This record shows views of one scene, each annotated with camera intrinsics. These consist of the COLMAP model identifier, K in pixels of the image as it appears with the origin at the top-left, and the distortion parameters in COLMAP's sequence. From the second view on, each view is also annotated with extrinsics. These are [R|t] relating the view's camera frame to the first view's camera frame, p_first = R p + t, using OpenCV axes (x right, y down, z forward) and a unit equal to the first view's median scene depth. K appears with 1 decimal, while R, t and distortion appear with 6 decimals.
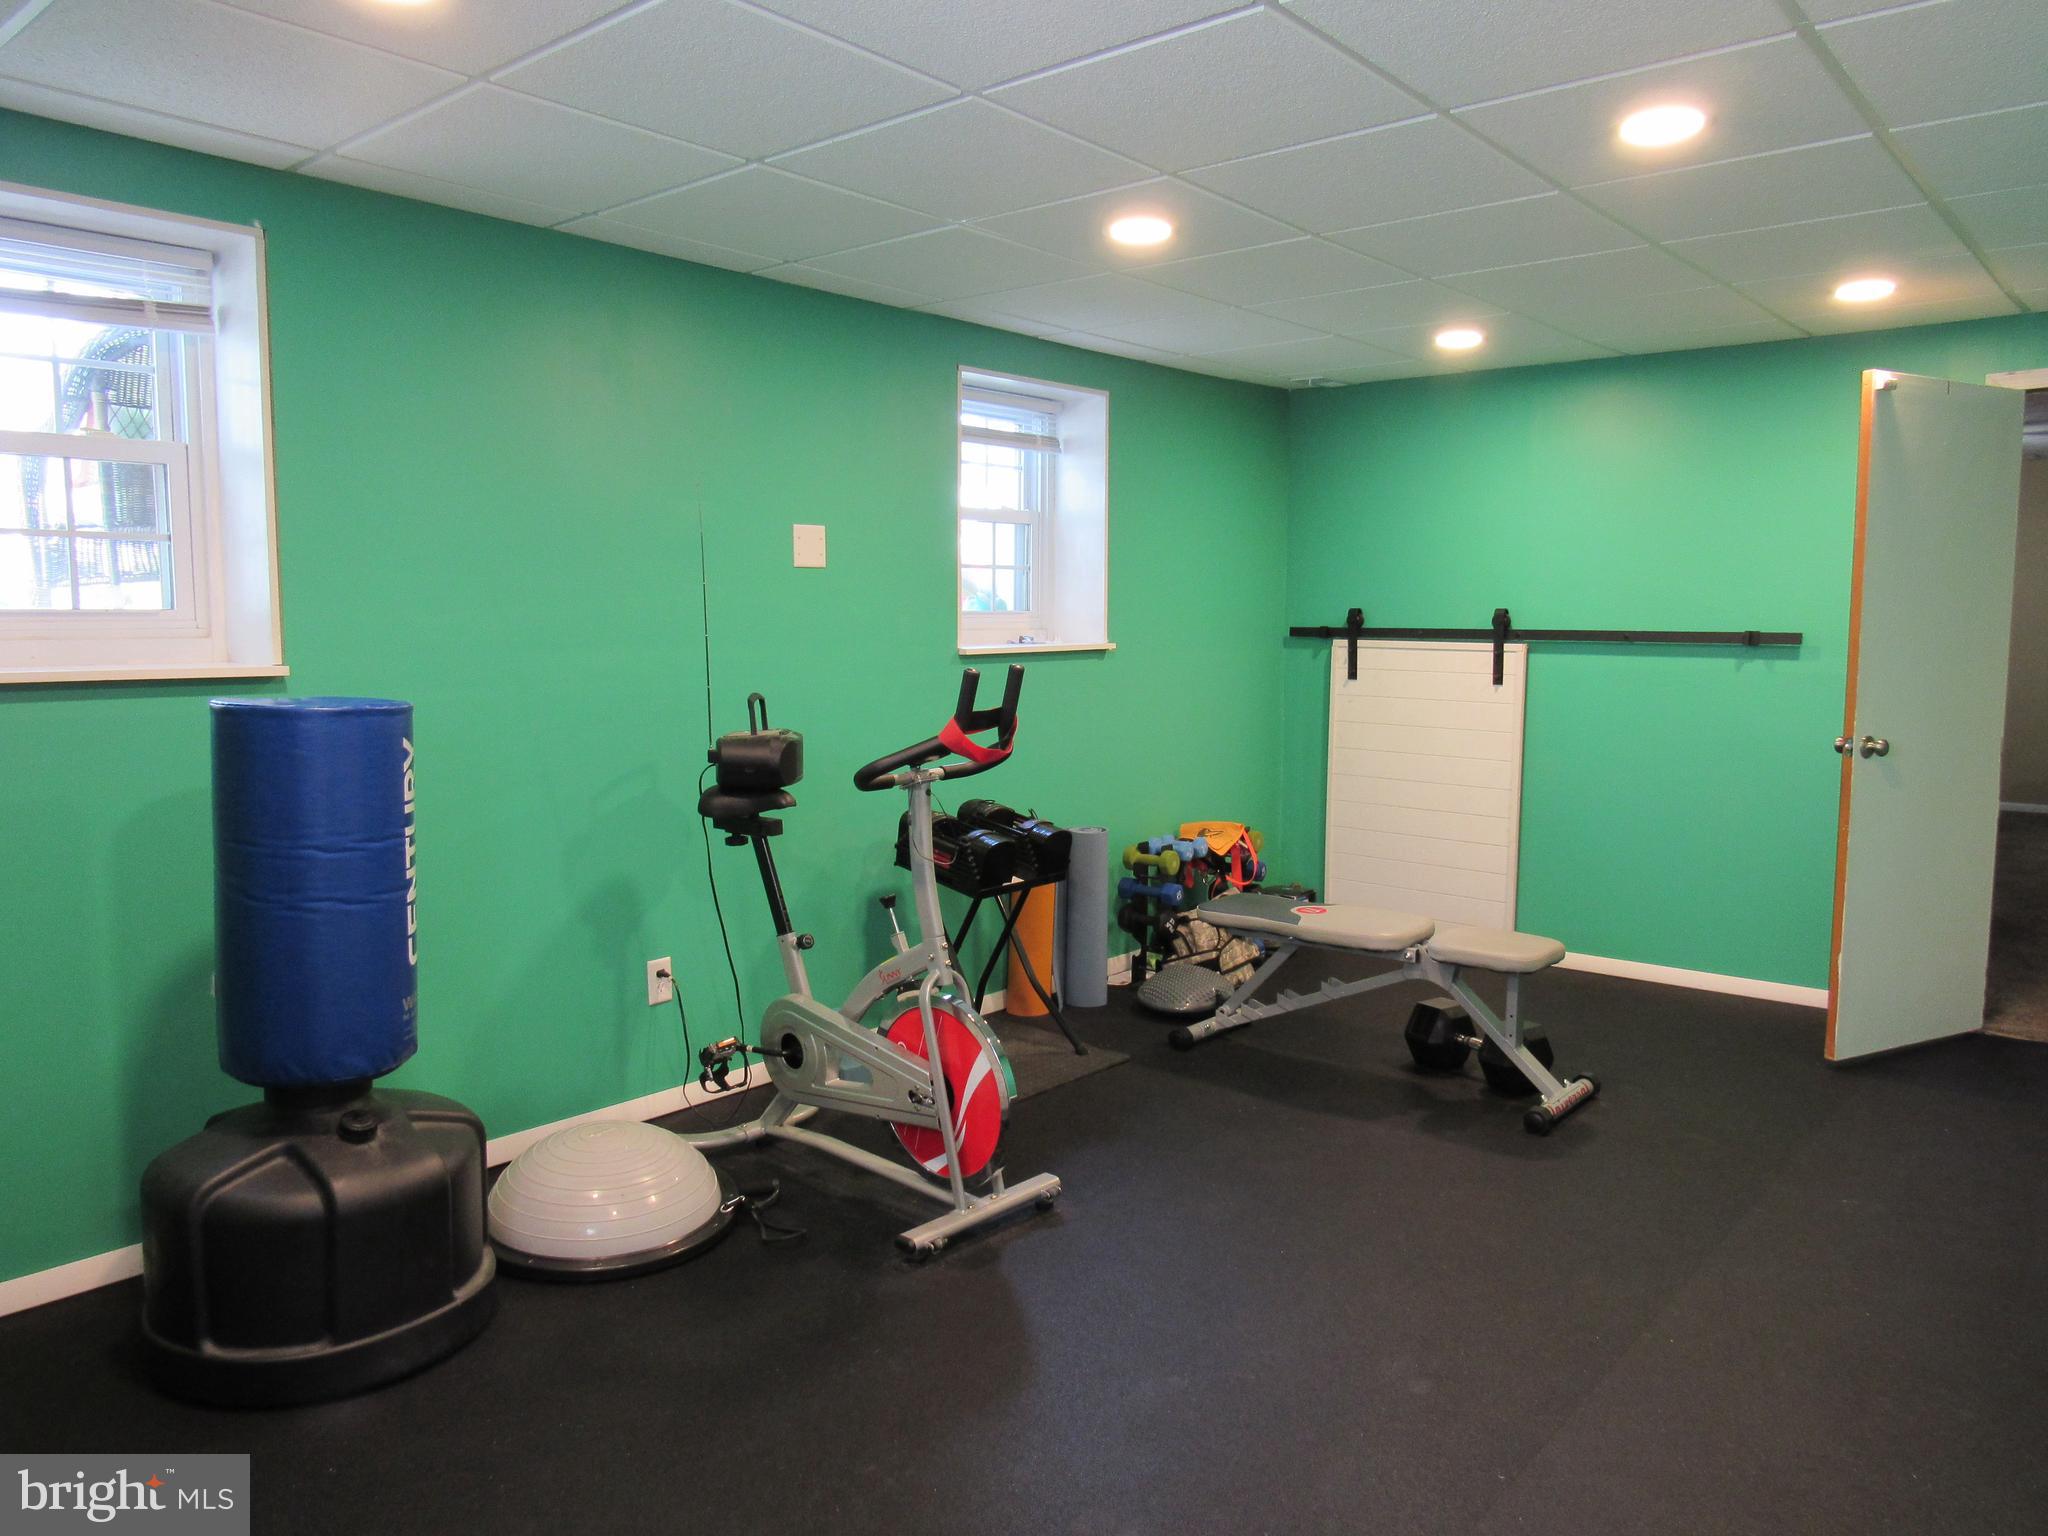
lens RADIAL K [[1463.0, 0, 1008.2], [0, 1463.0, 768.9], [0, 0, 1]] dist [-0.033742, 0.007771]
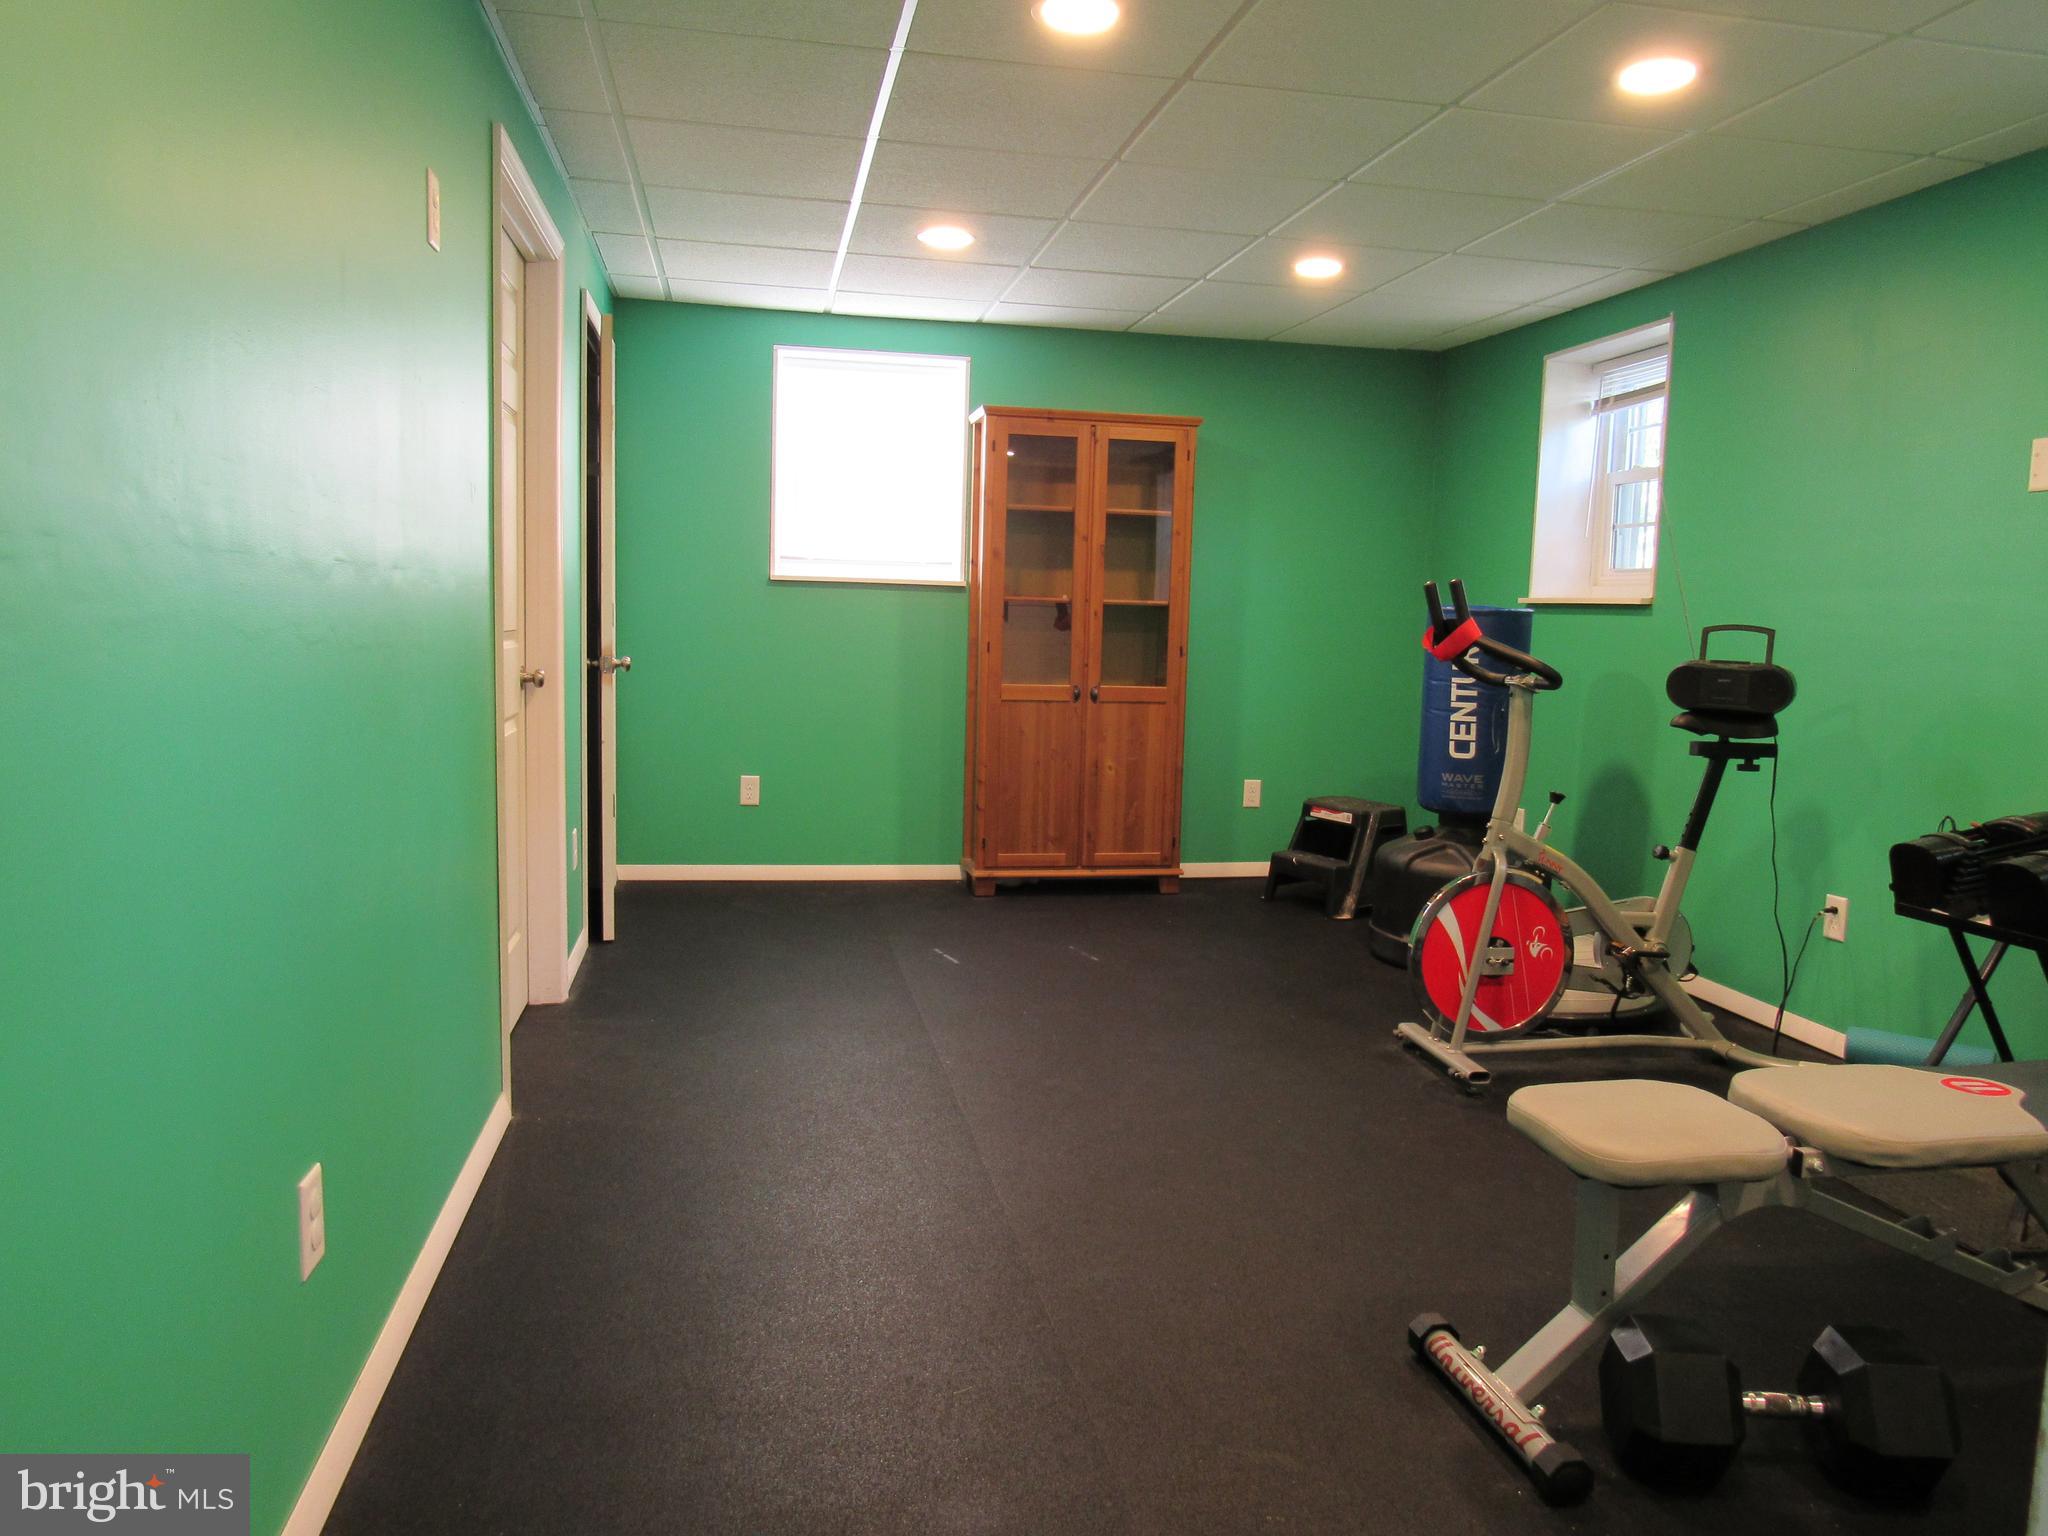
lens RADIAL K [[1463.0, 0, 1013.2], [0, 1463.0, 762.5], [0, 0, 1]] dist [-0.033742, 0.007771]
pose [[-0.628472, 0.075384, -0.774170, 0.835262], [-0.096554, 0.980034, 0.173813, -0.075183], [0.771816, 0.183986, -0.608645, 1.073889]]
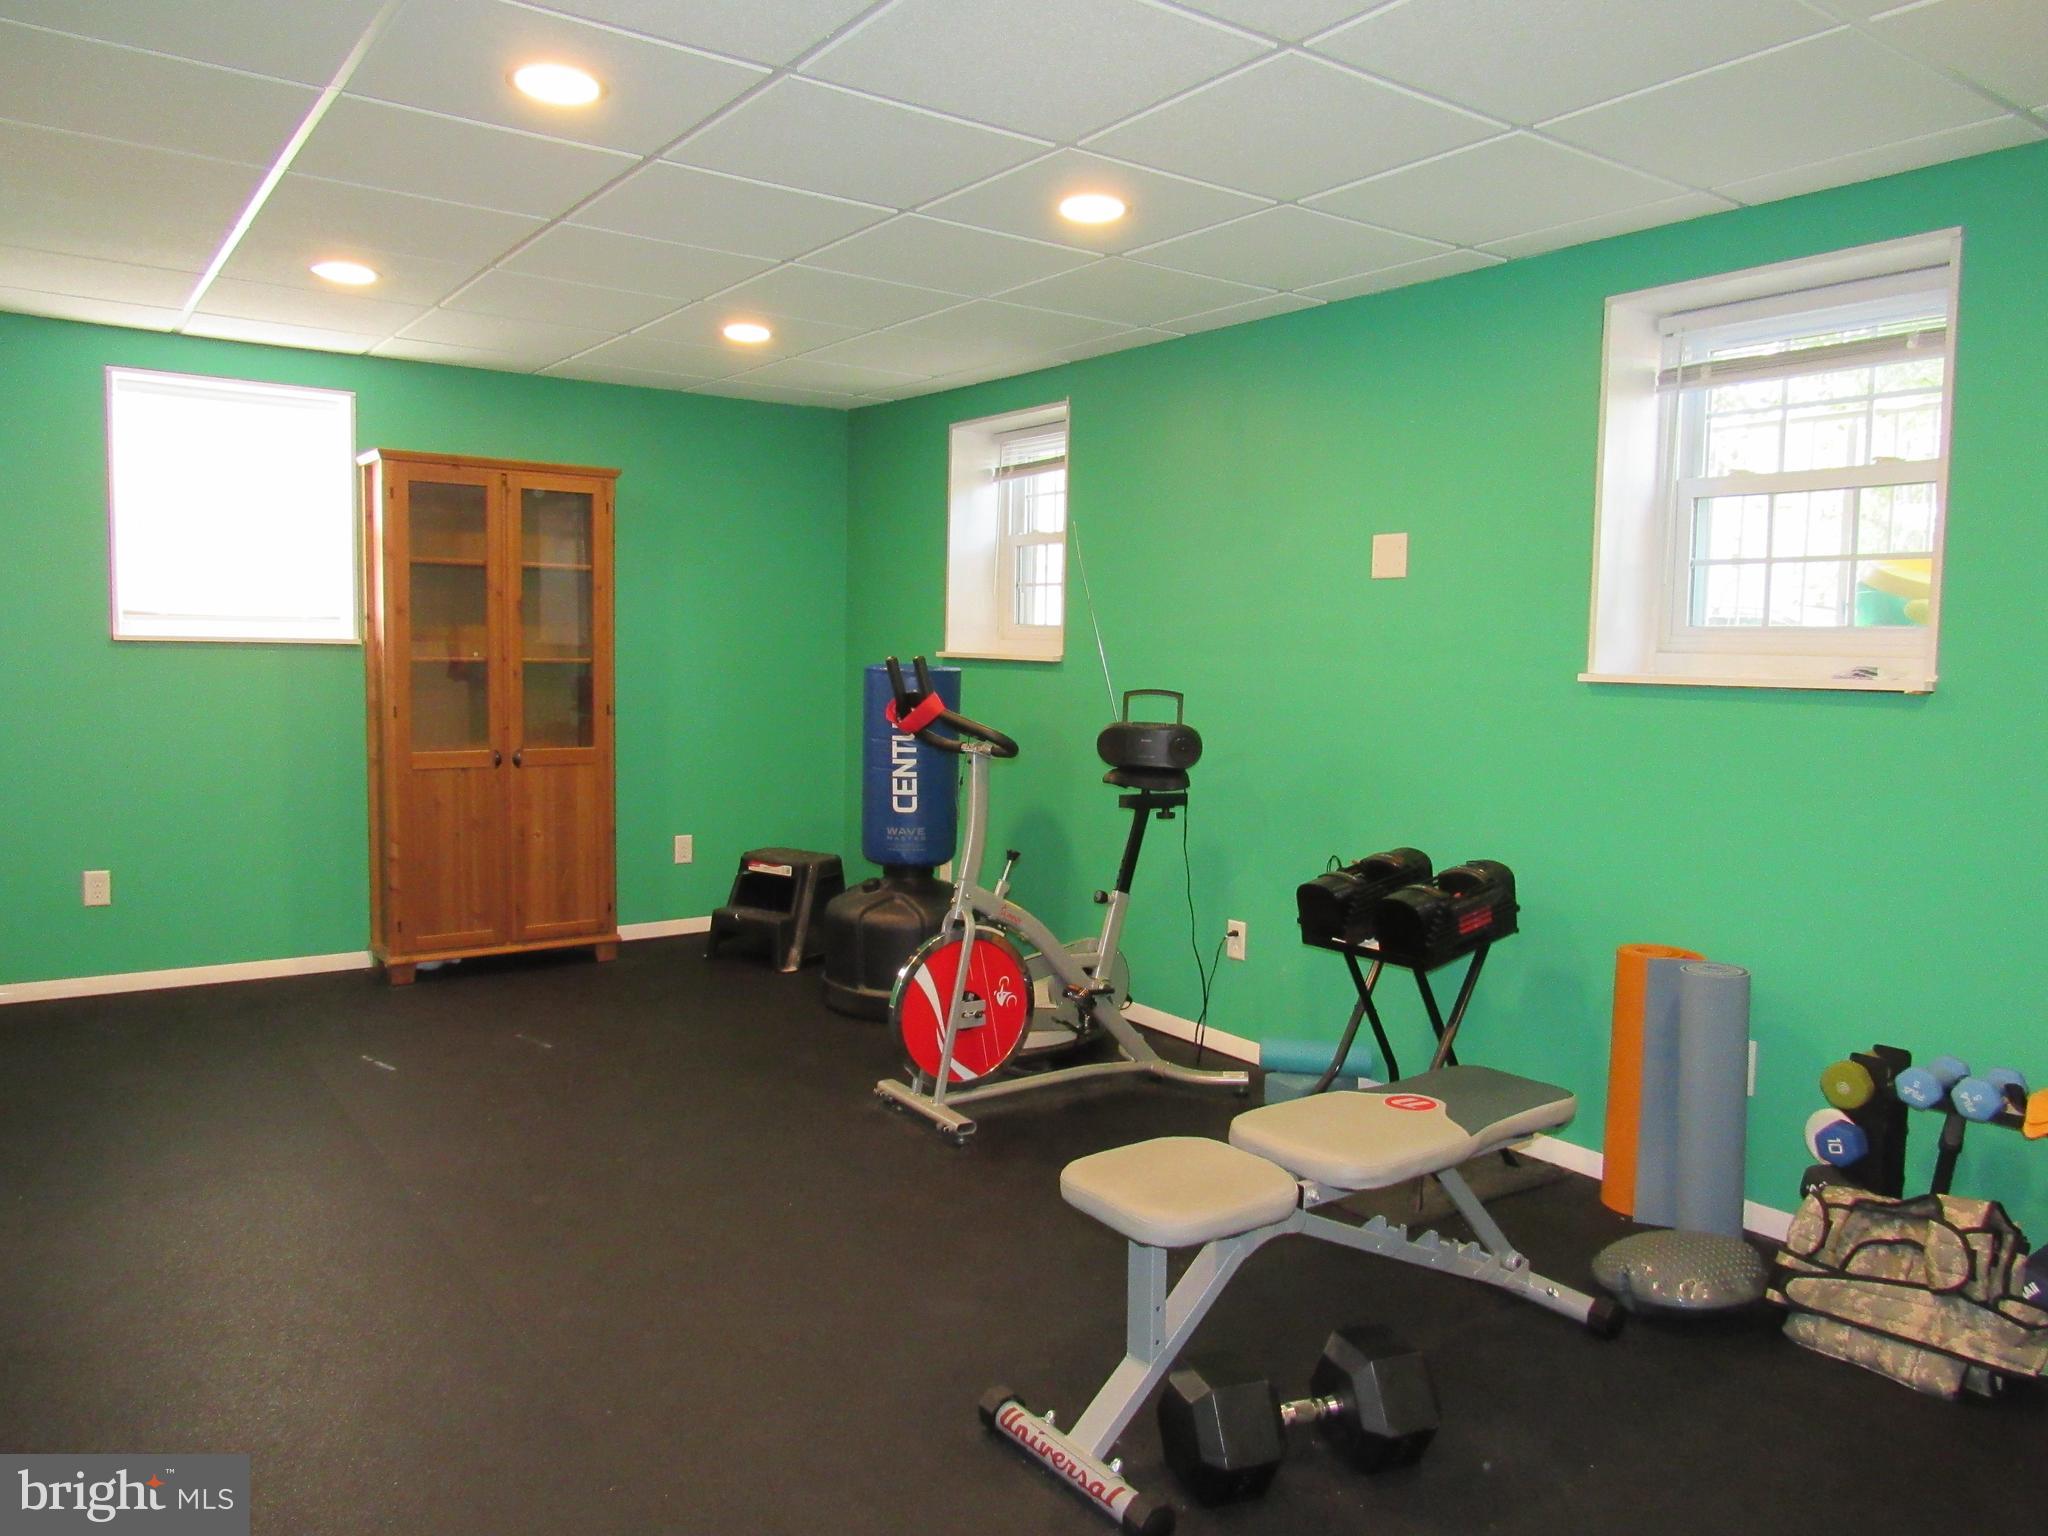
lens RADIAL K [[1463.0, 0, 1026.0], [0, 1463.0, 771.7], [0, 0, 1]] dist [-0.033742, 0.007771]
pose [[-0.237785, 0.092300, -0.966923, 0.860353], [-0.112503, 0.986158, 0.121803, -0.103686], [0.964780, 0.137745, -0.224109, 1.007801]]
